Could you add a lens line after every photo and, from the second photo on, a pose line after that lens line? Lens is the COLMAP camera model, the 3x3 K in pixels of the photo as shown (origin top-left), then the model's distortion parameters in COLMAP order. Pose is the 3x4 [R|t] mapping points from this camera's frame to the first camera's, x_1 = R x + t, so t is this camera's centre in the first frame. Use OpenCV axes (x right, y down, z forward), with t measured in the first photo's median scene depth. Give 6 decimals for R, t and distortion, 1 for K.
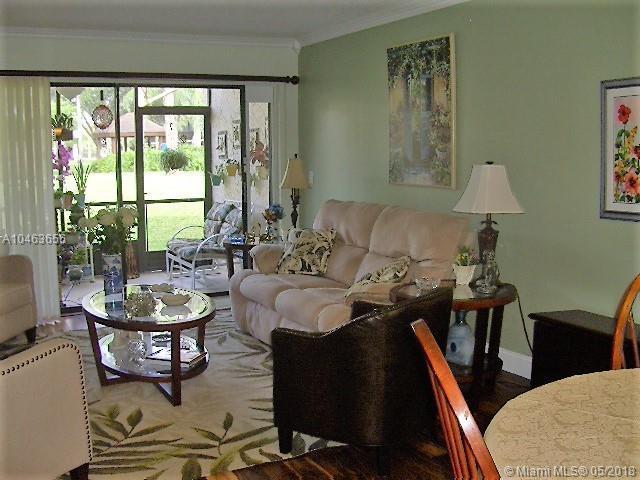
lens RADIAL K [[729.1, 0, 320.9], [0, 729.1, 253.7], [0, 0, 1]] dist [-0.235391, 0.227829]
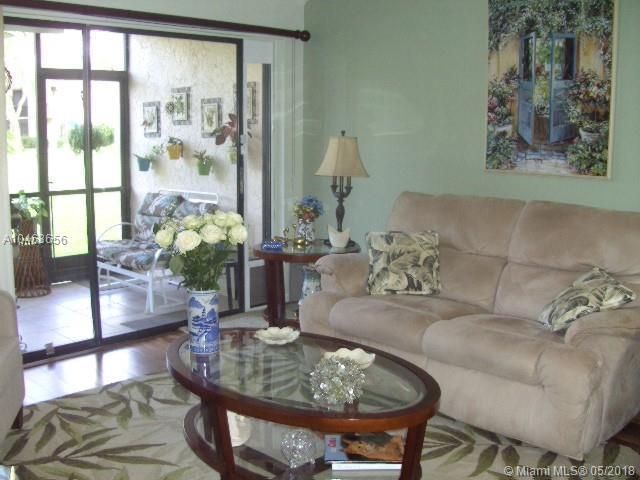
lens RADIAL K [[729.1, 0, 320.9], [0, 729.1, 253.7], [0, 0, 1]] dist [-0.235391, 0.227829]
pose [[0.954127, -0.039608, 0.296771, -0.327294], [0.031107, 0.998961, 0.033316, -0.040694], [-0.297782, -0.022556, 0.954367, 0.325374]]
